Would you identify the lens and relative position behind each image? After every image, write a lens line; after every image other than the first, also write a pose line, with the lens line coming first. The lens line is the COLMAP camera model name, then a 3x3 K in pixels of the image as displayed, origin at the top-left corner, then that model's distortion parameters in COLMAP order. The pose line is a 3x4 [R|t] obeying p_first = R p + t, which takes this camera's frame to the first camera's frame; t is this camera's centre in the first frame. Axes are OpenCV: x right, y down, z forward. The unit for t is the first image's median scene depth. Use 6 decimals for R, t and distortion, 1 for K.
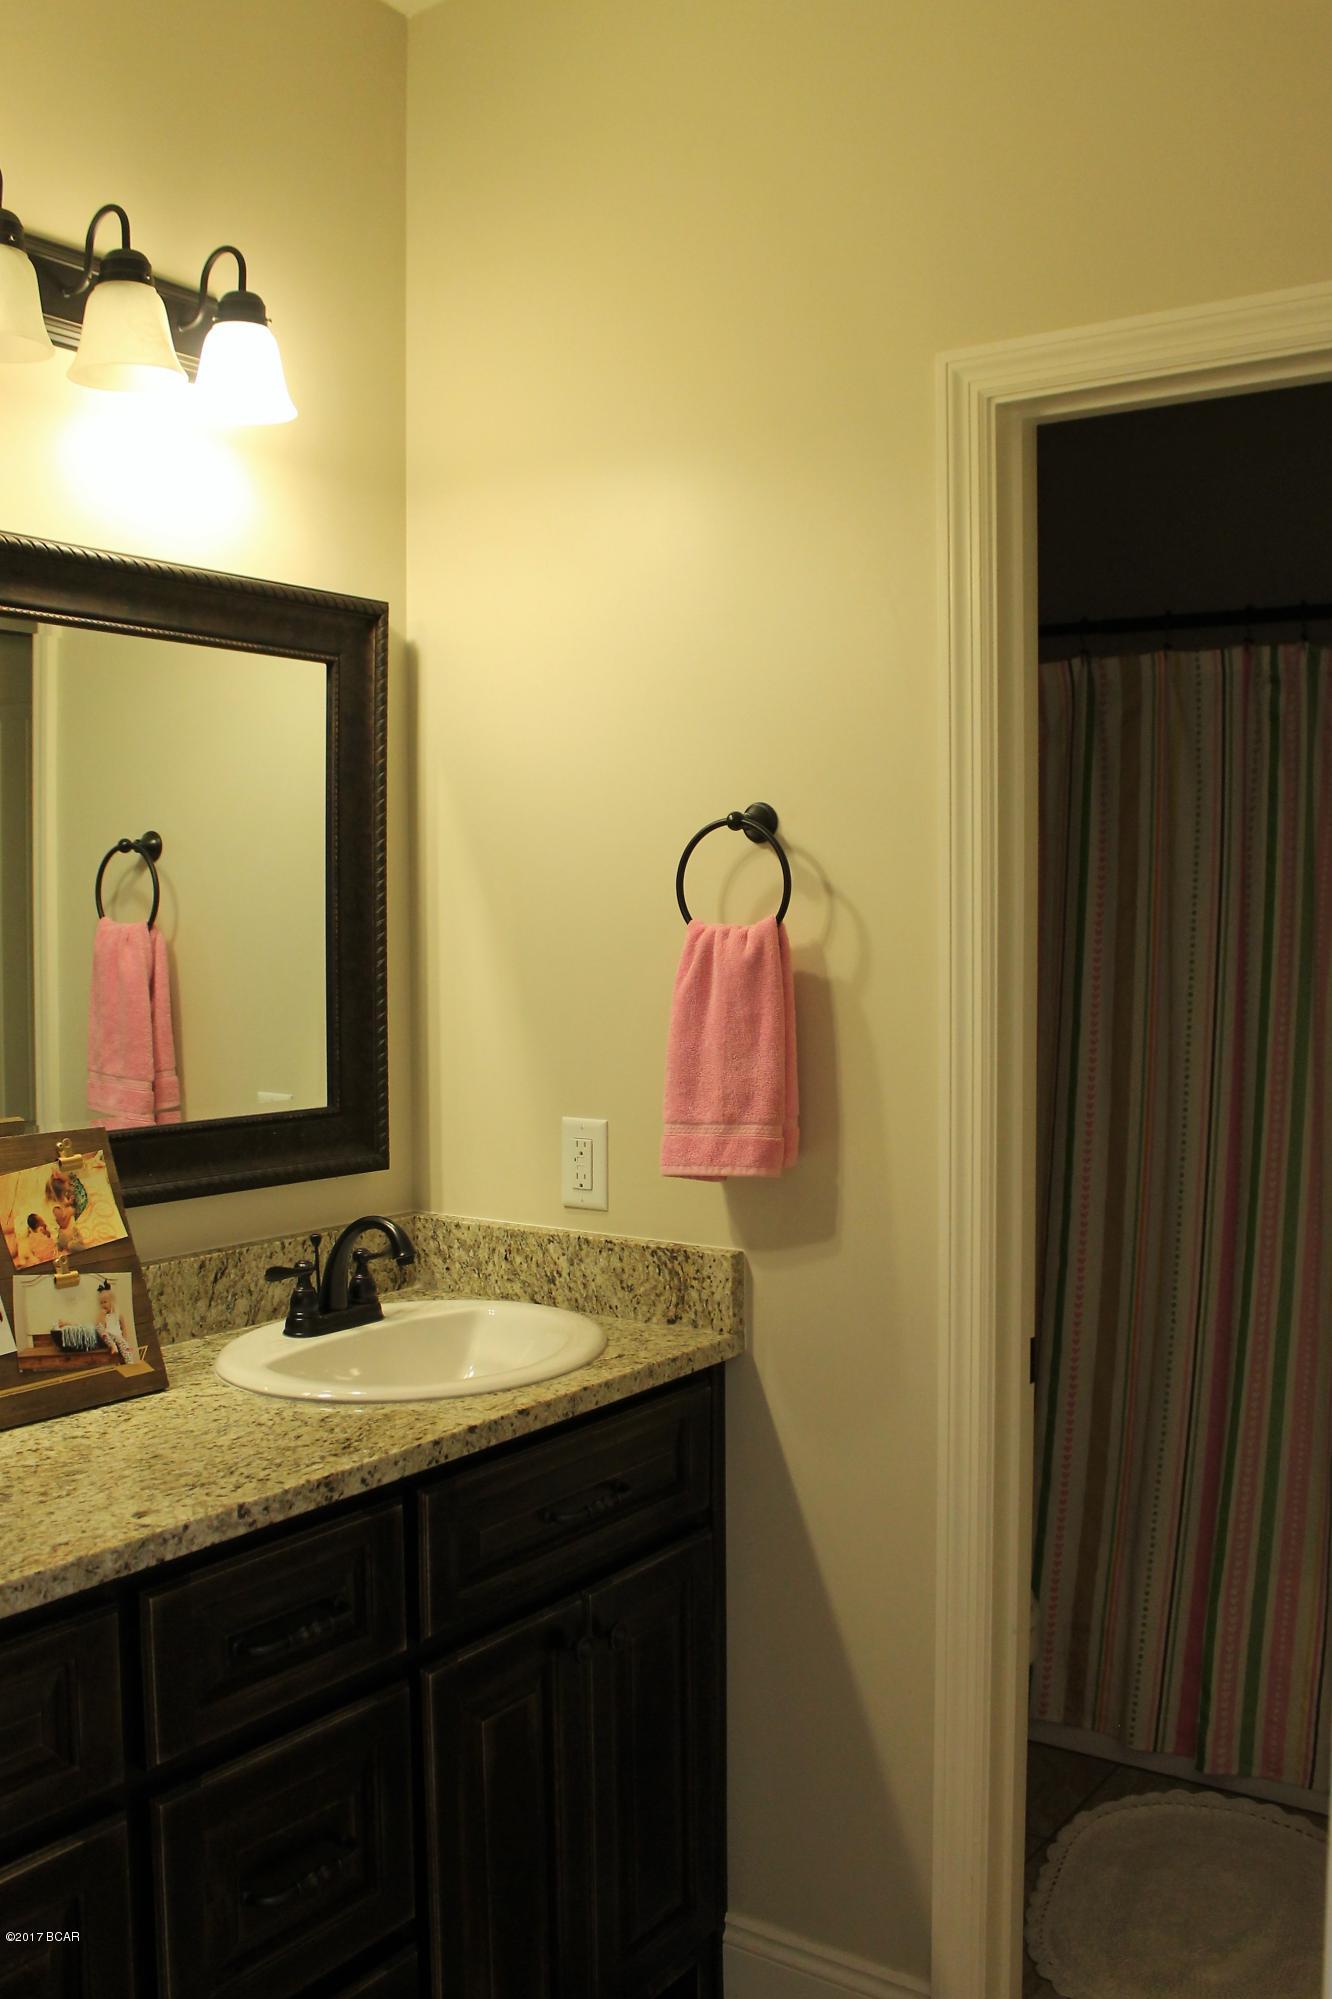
lens RADIAL K [[1794.8, 0, 566.1], [0, 1794.8, 979.1], [0, 0, 1]] dist [-0.171767, 0.164274]
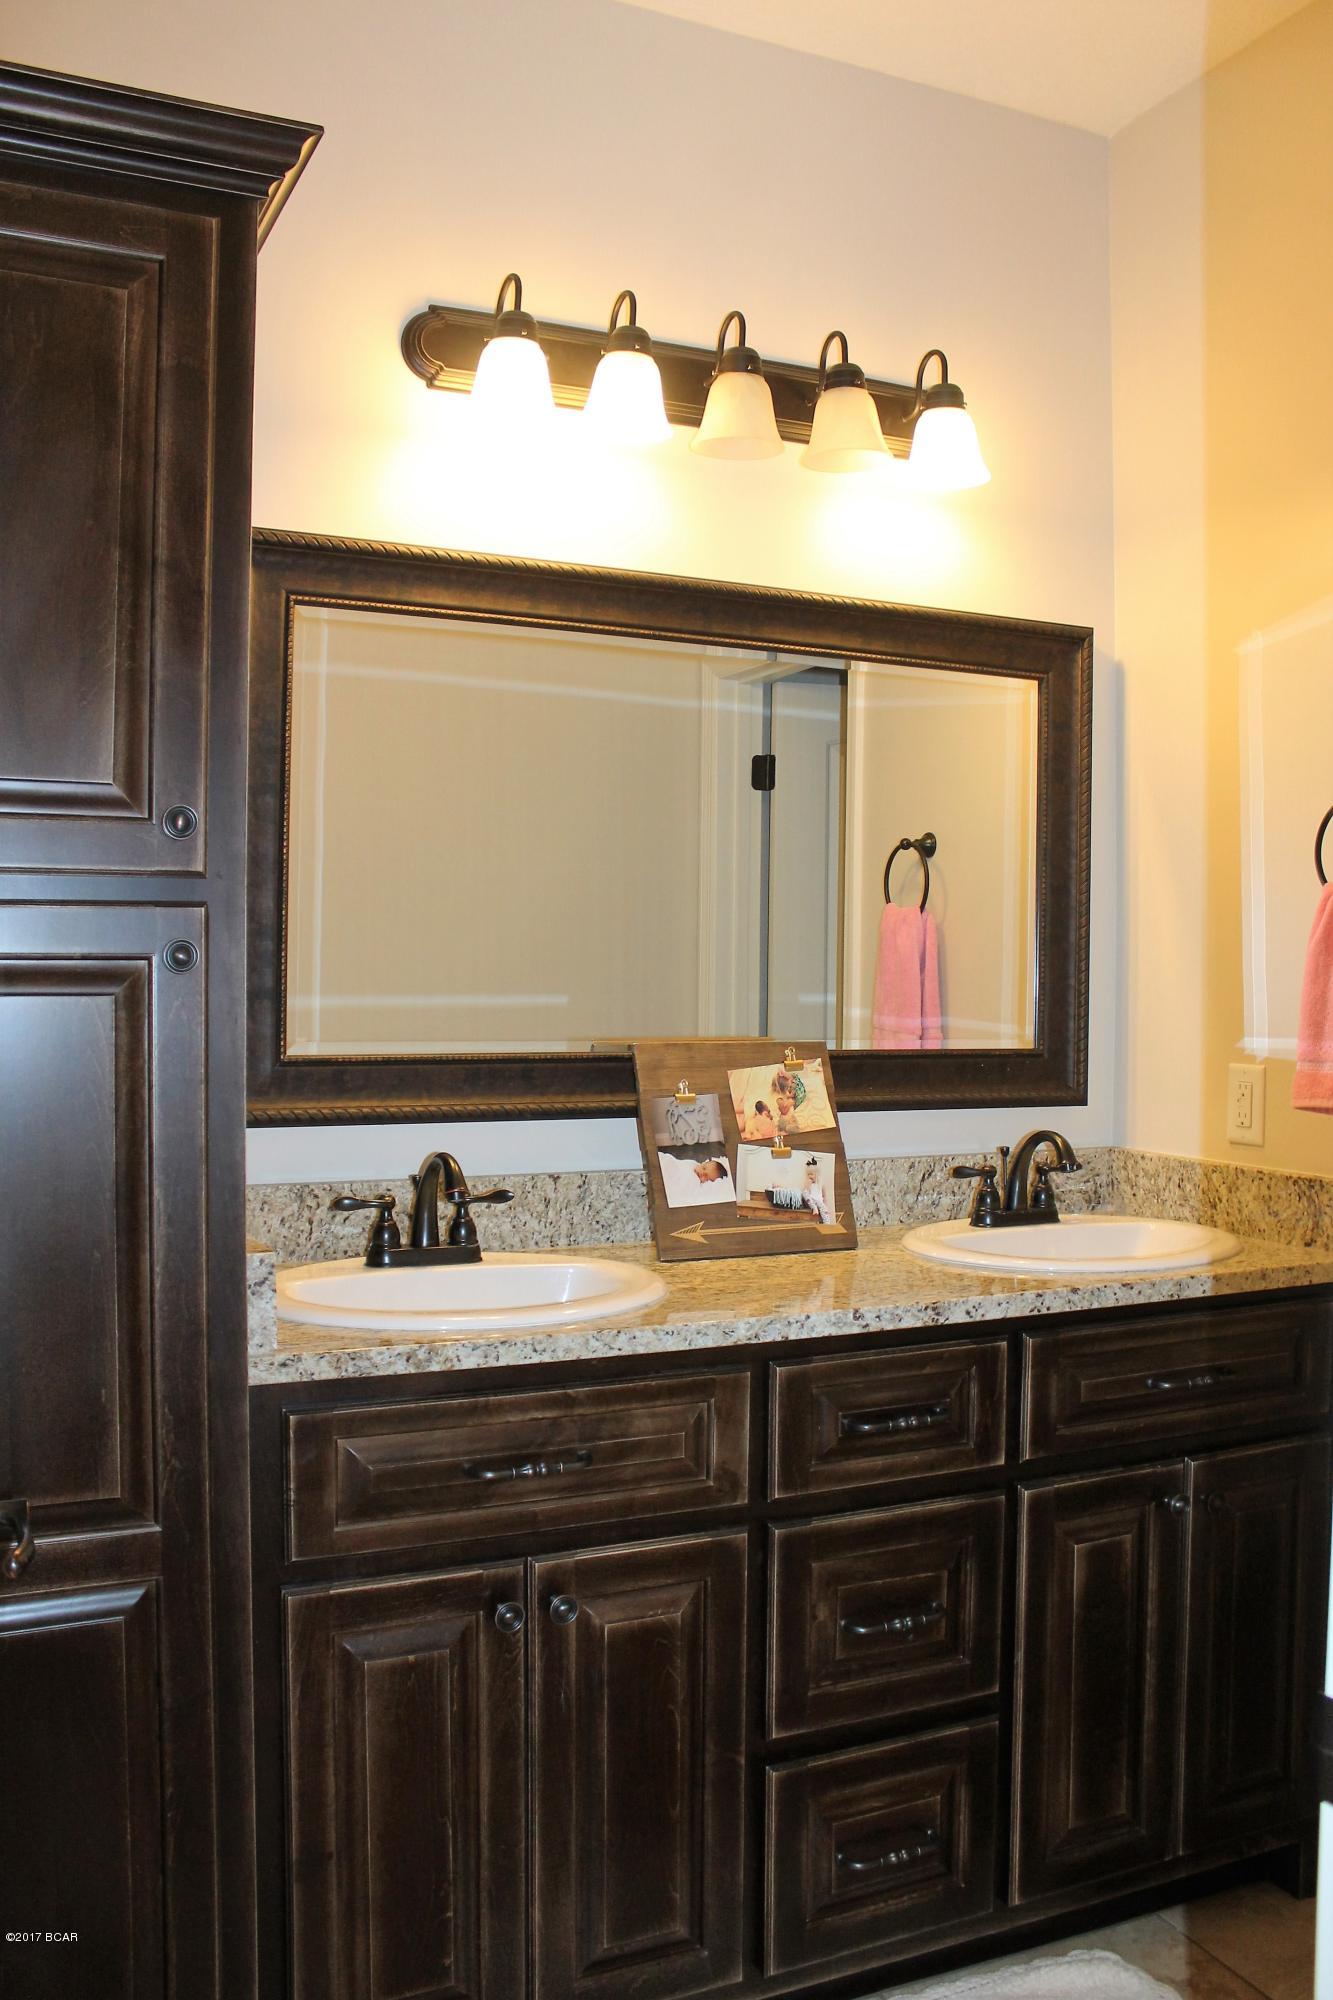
lens RADIAL K [[1710.4, 0, 666.5], [0, 1710.4, 1000.0], [0, 0, 1]] dist [-0.166498, 0.136669]
pose [[0.869354, 0.019194, -0.493818, 0.251798], [-0.036630, 0.999000, -0.025656, 0.090676], [0.492831, 0.040393, 0.869187, -0.130011]]
